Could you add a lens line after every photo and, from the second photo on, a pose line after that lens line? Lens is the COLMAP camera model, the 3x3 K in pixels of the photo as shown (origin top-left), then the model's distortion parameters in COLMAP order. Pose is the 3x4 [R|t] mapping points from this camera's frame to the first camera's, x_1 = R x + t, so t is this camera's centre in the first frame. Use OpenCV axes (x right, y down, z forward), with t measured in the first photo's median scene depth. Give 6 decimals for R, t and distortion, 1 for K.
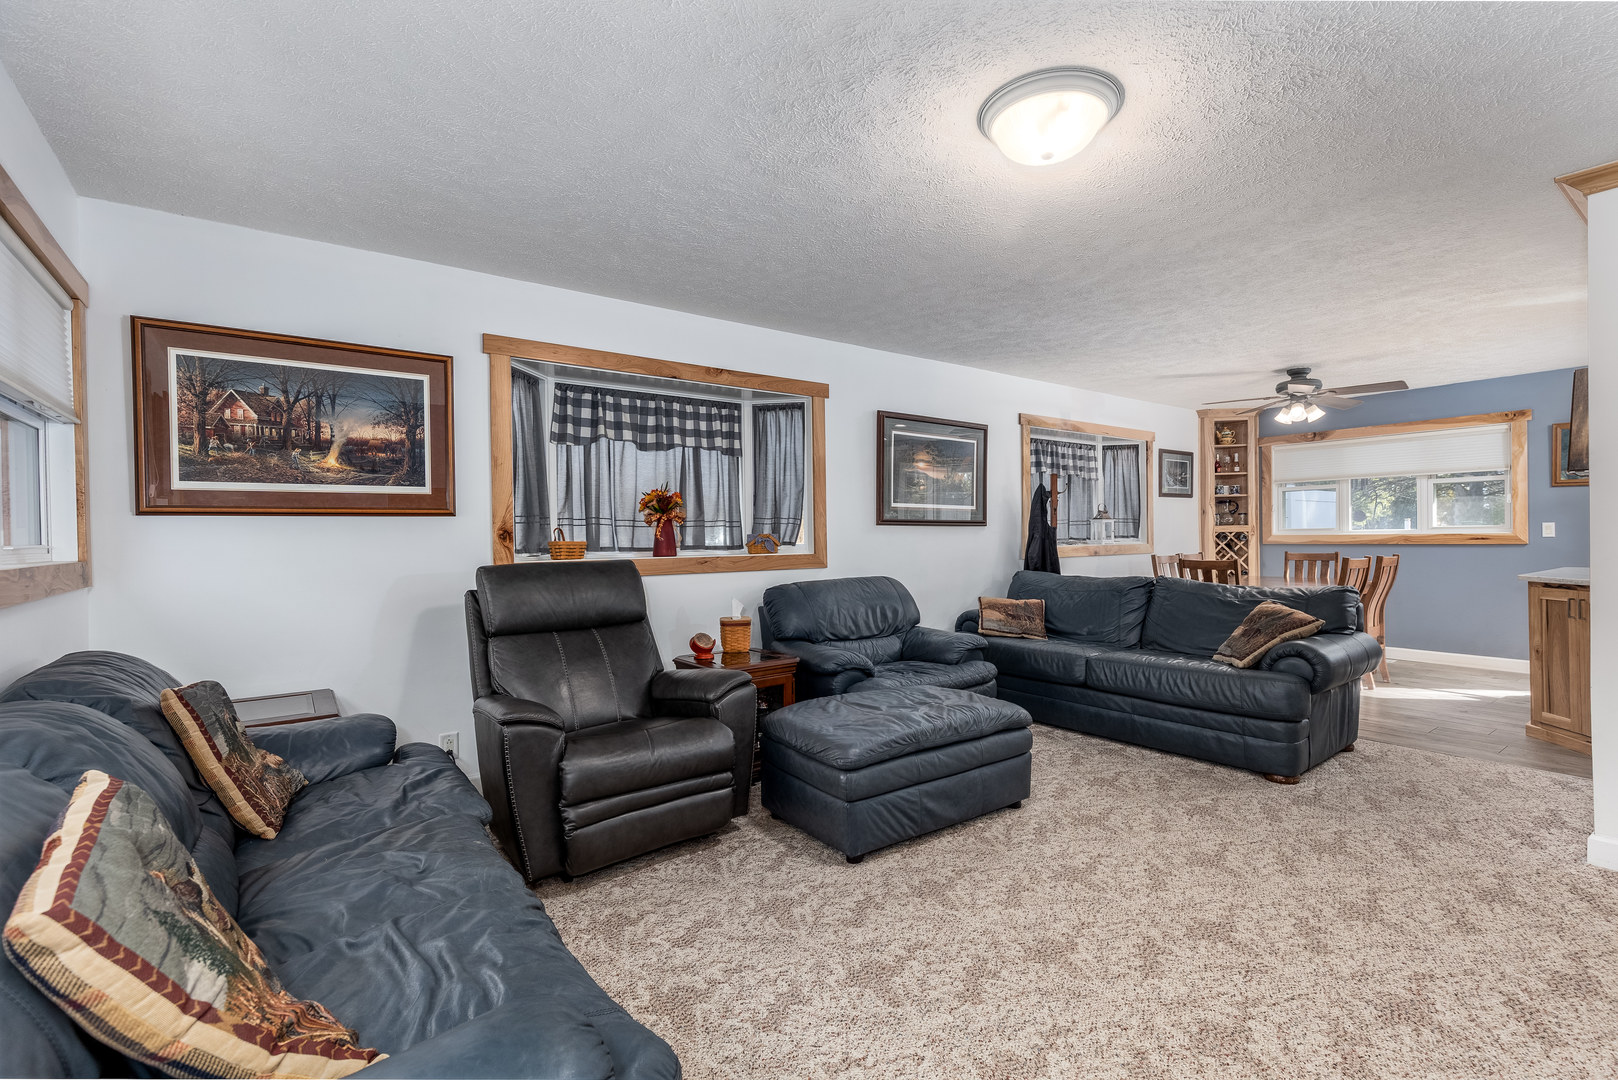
lens RADIAL K [[723.4, 0, 827.1], [0, 723.4, 539.7], [0, 0, 1]] dist [0.001987, -0.000028]
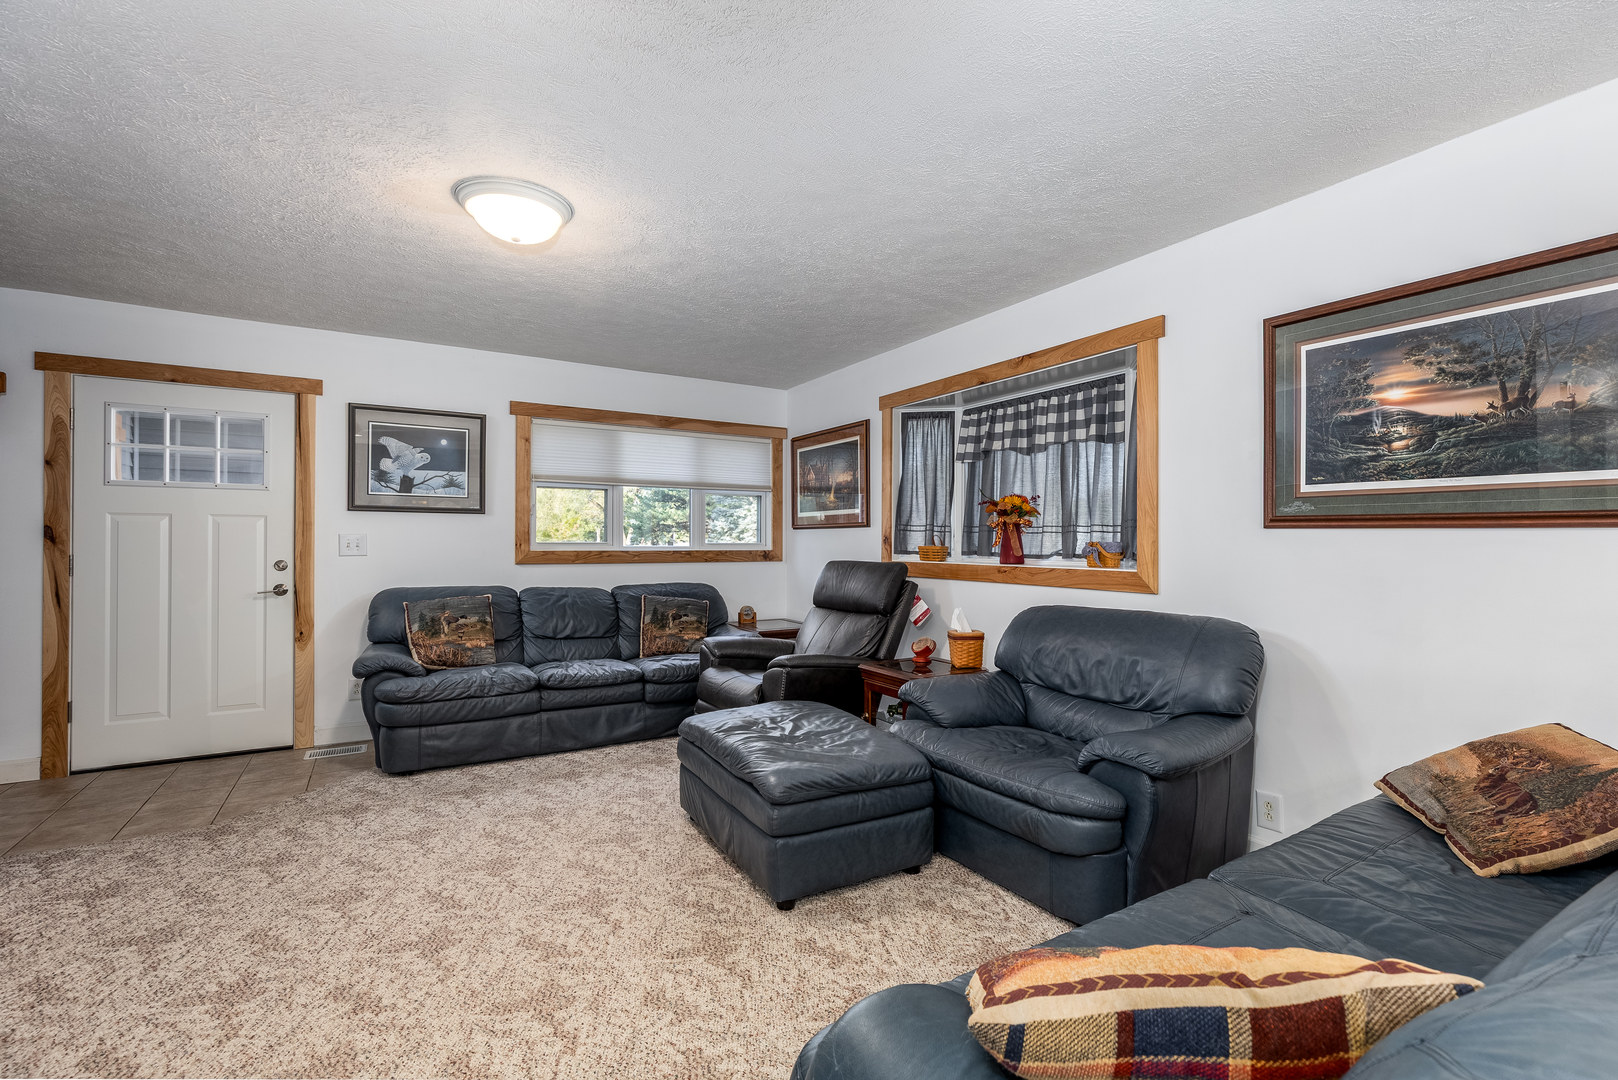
lens RADIAL K [[723.4, 0, 827.1], [0, 723.4, 539.7], [0, 0, 1]] dist [0.001987, -0.000028]
pose [[-0.095579, 0.008128, -0.995389, 0.999367], [-0.008244, 0.999926, 0.008956, -0.021071], [0.995388, 0.009062, -0.095505, 1.107184]]
